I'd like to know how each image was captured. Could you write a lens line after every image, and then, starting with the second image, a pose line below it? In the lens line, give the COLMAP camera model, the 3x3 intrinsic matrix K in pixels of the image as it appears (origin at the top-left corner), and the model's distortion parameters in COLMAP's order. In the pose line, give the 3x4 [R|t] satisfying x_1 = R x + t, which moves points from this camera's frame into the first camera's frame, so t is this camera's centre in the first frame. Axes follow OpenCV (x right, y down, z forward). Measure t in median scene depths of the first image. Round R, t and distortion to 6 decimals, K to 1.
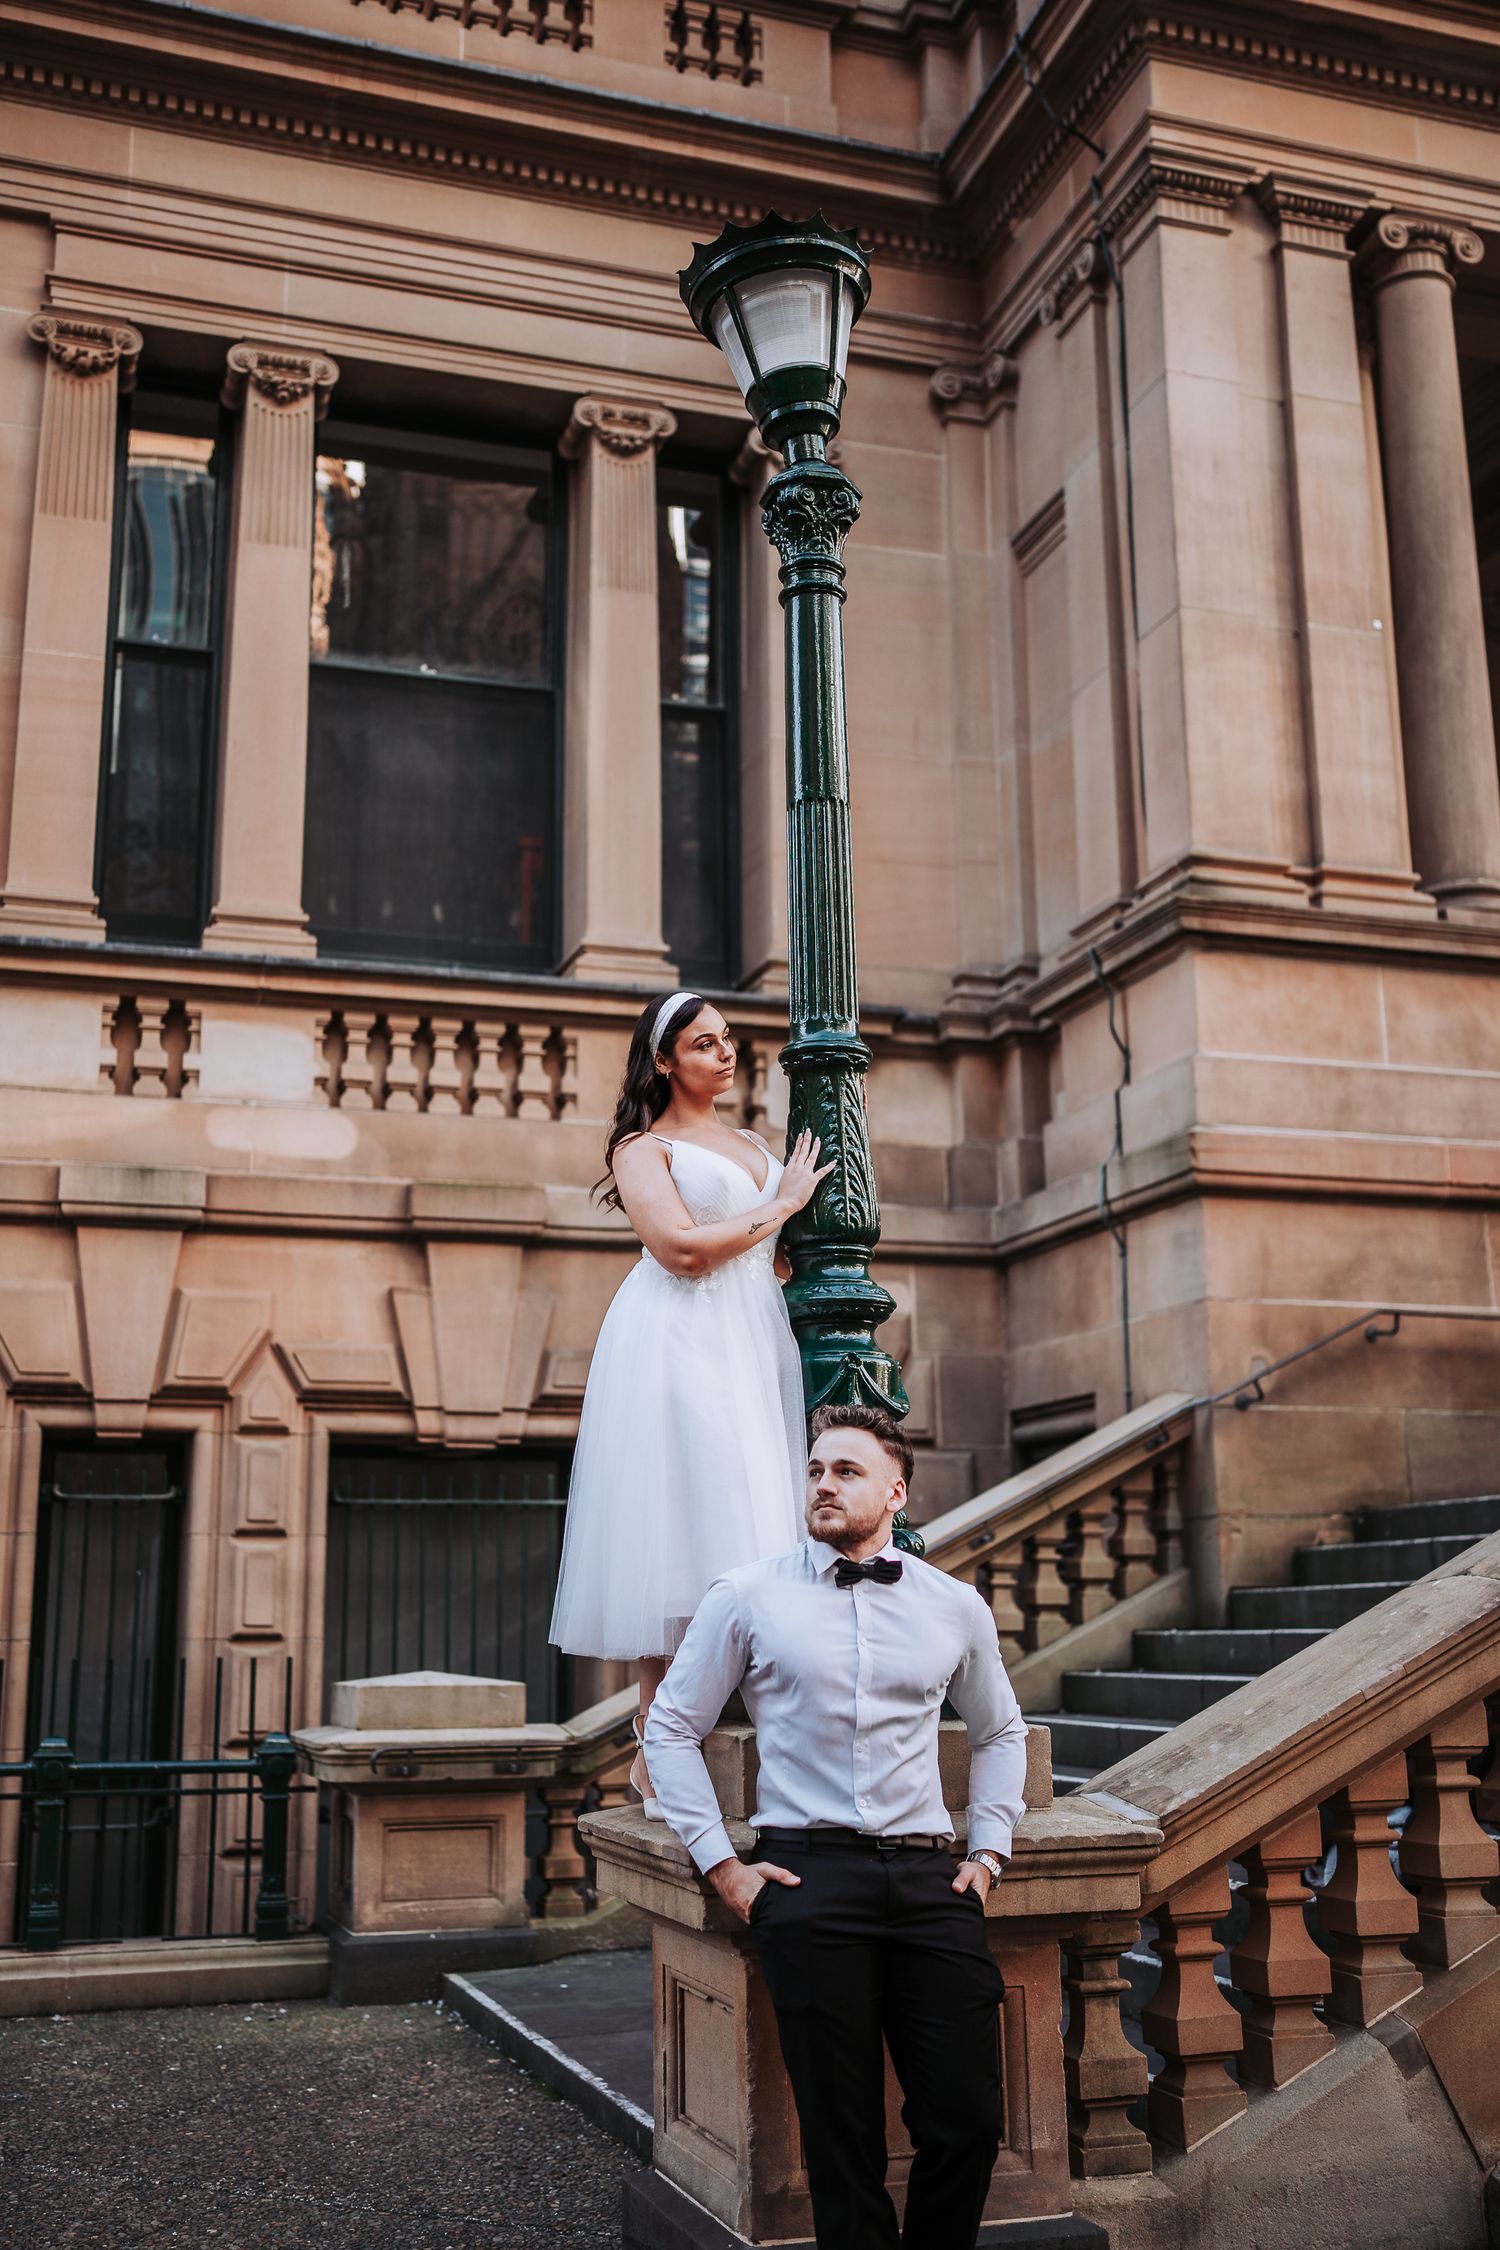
lens RADIAL K [[2231.6, 0, 744.6], [0, 2231.6, 1223.8], [0, 0, 1]] dist [-0.069790, 0.206340]
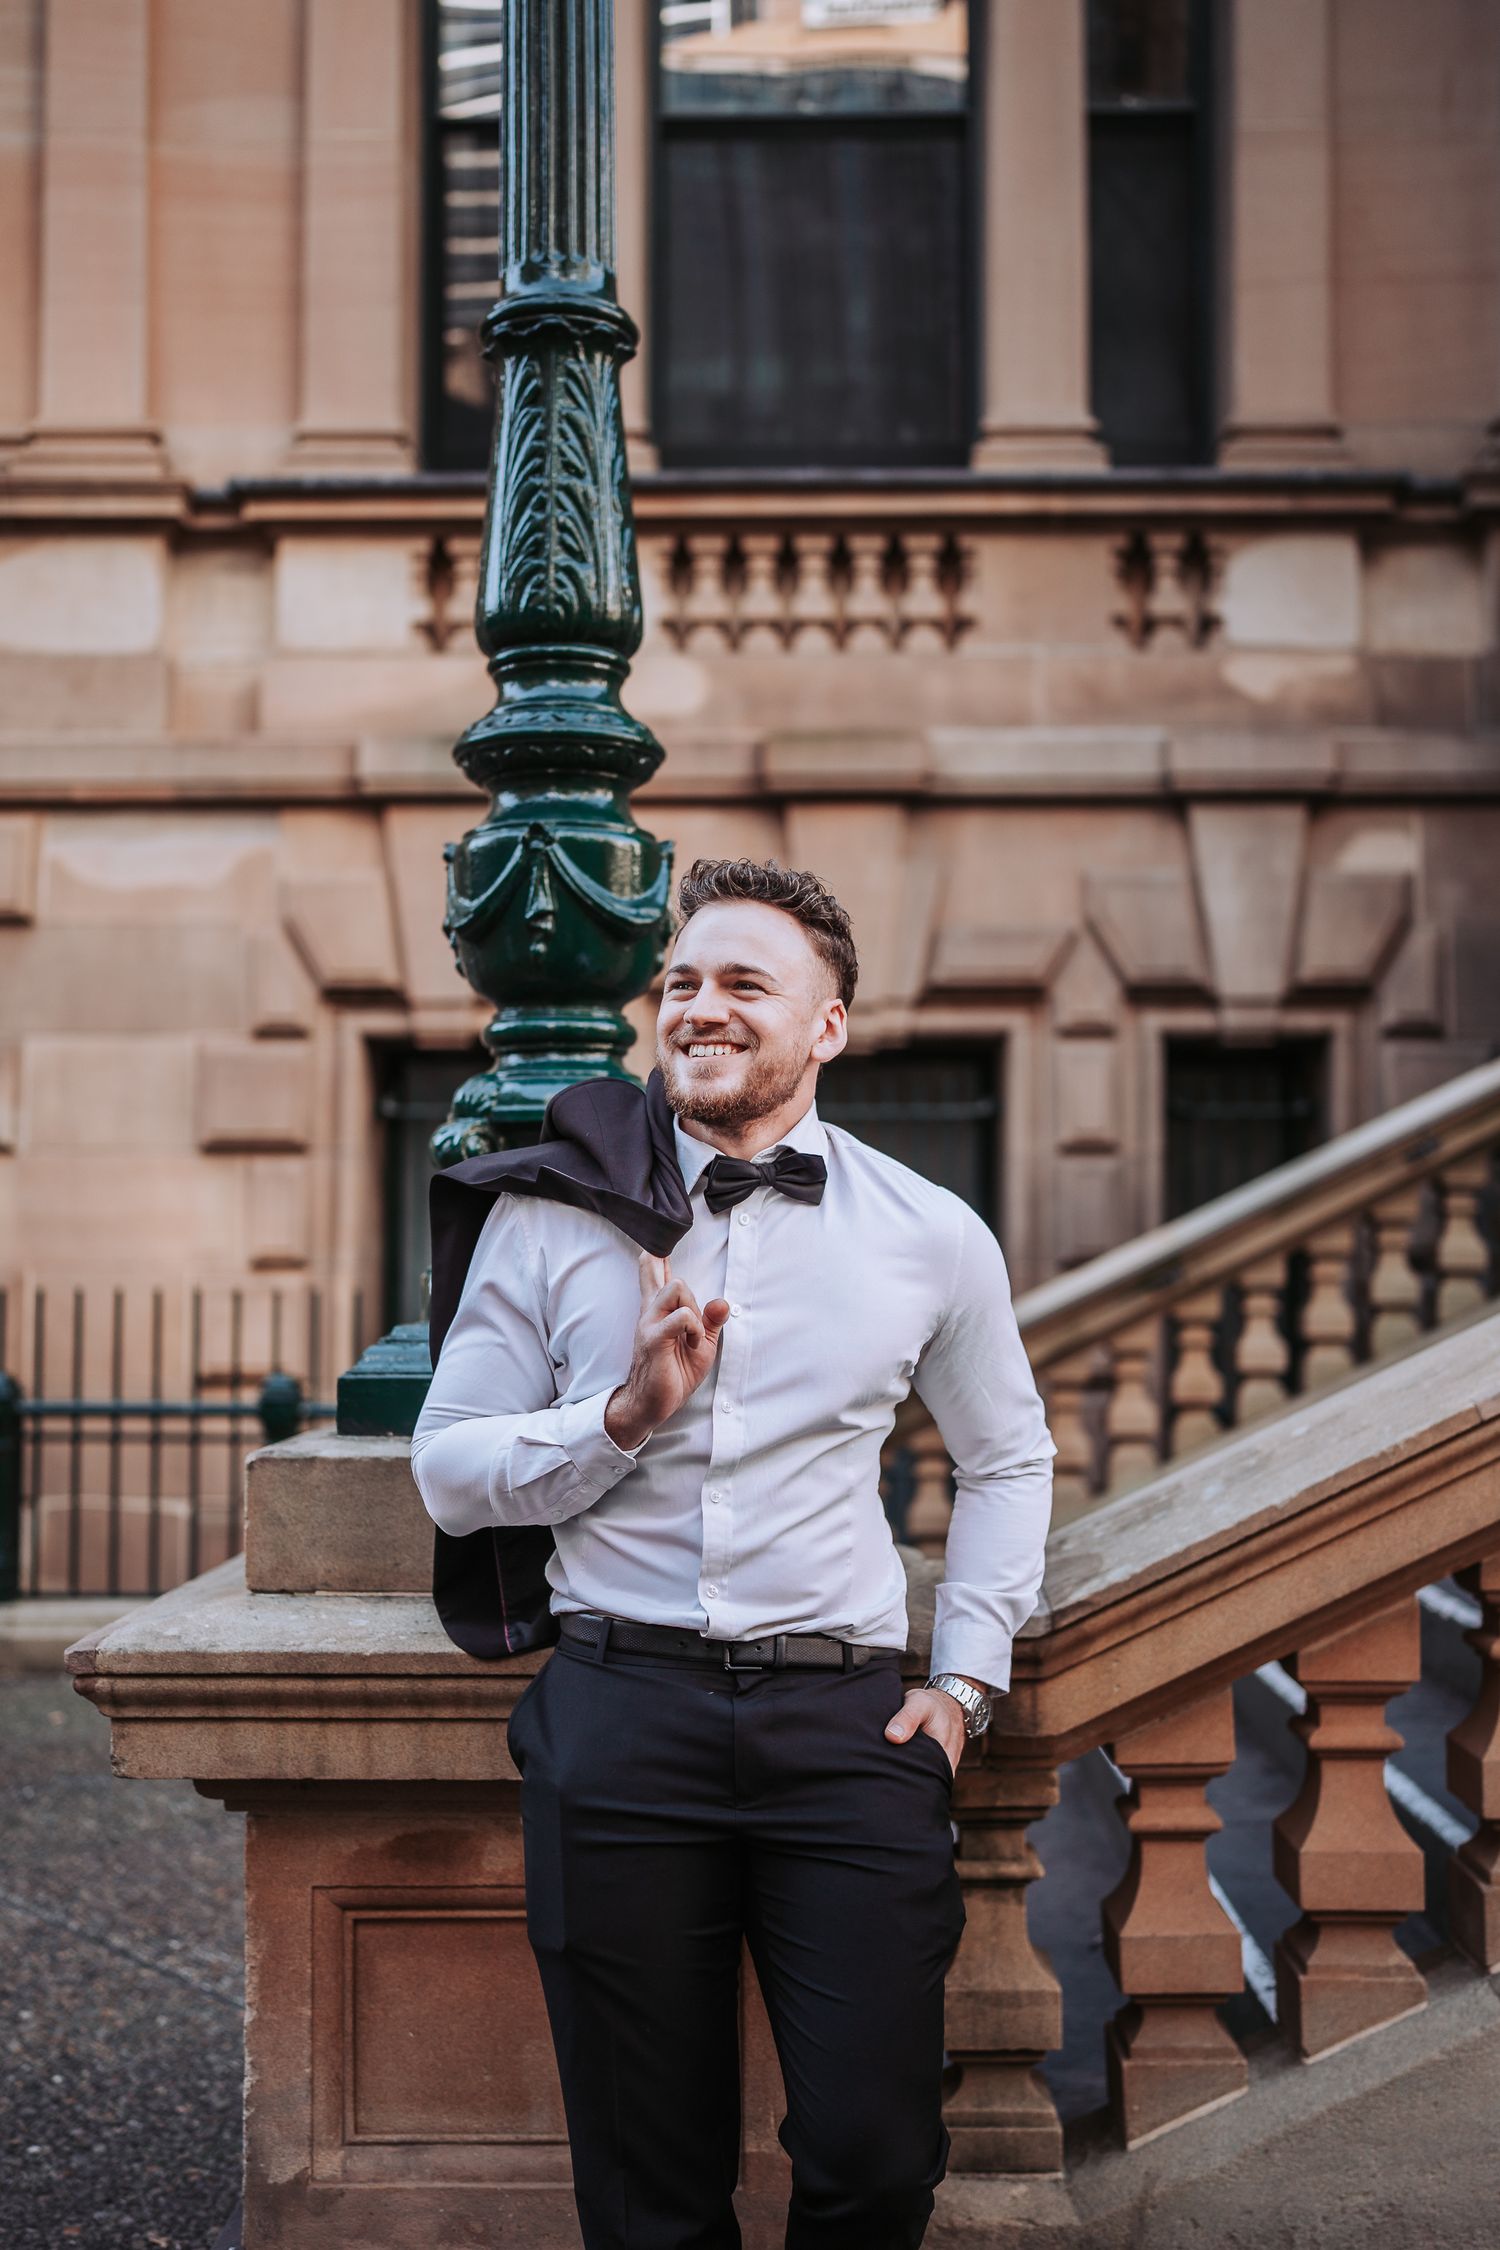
lens RADIAL K [[2231.6, 0, 744.6], [0, 2231.6, 1223.8], [0, 0, 1]] dist [-0.069790, 0.206340]
pose [[0.944289, 0.004425, -0.329088, 0.284821], [0.050822, 0.985956, 0.159086, 0.069009], [0.325170, -0.166948, 0.930802, 0.431832]]
